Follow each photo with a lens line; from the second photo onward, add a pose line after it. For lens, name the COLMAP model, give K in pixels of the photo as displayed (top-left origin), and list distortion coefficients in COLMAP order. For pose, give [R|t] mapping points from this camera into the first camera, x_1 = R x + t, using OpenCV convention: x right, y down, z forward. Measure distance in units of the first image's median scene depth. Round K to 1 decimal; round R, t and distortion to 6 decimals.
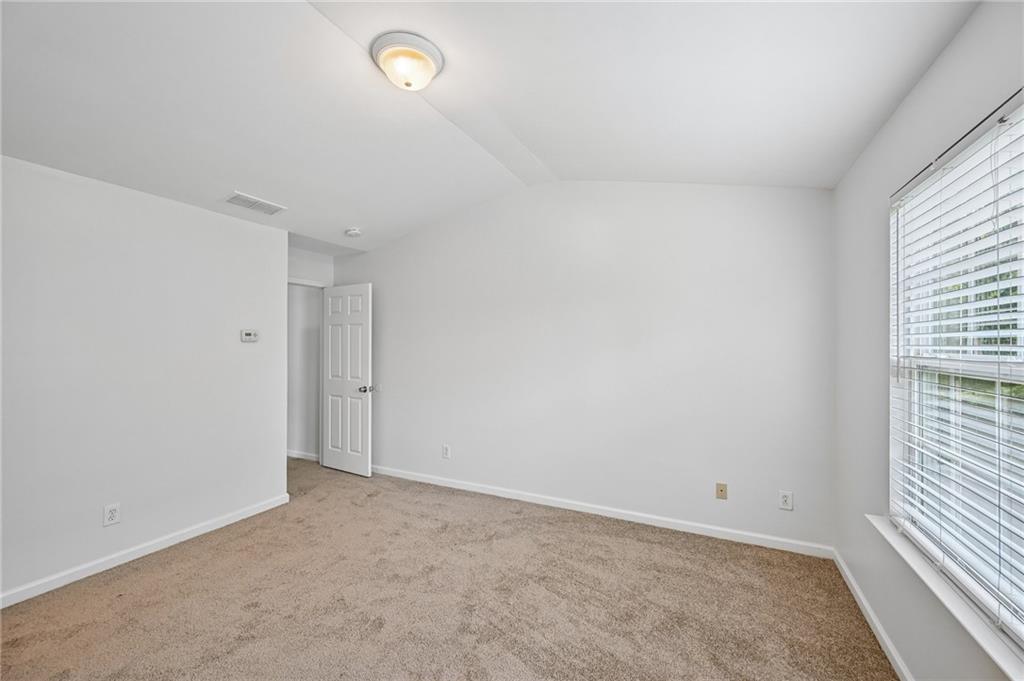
lens RADIAL K [[403.4, 0, 517.2], [0, 403.4, 343.7], [0, 0, 1]] dist [0.000515, -0.000354]
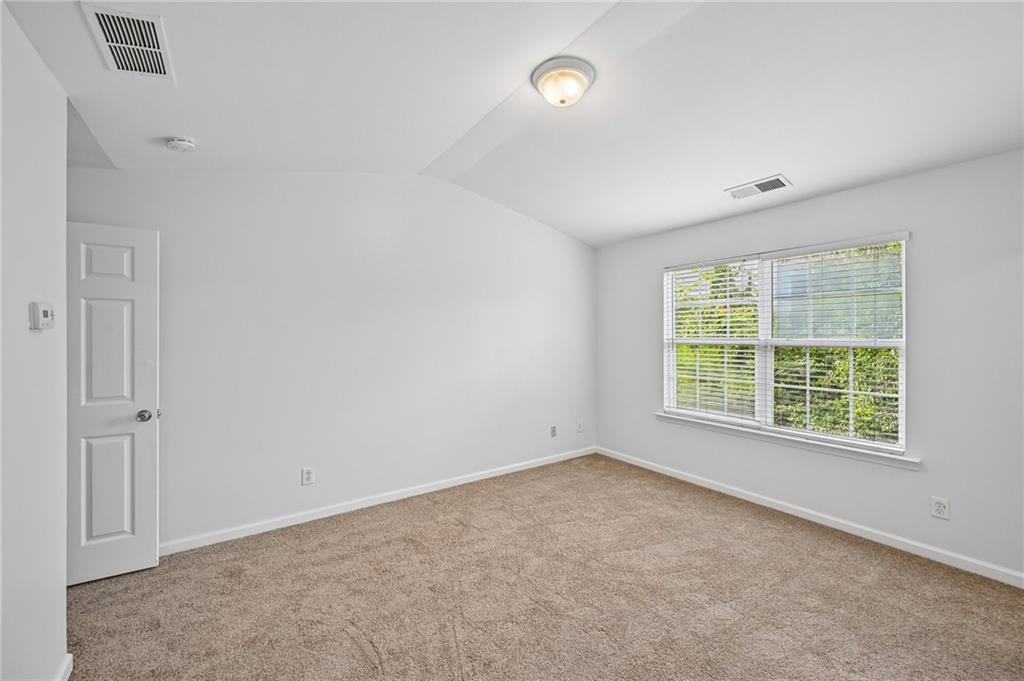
lens RADIAL K [[403.4, 0, 509.7], [0, 403.4, 332.5], [0, 0, 1]] dist [0.000515, -0.000354]
pose [[0.487810, 0.006565, 0.872925, -0.855775], [0.003935, 0.999945, -0.009719, 0.005151], [-0.872941, 0.008177, 0.487758, 0.375771]]
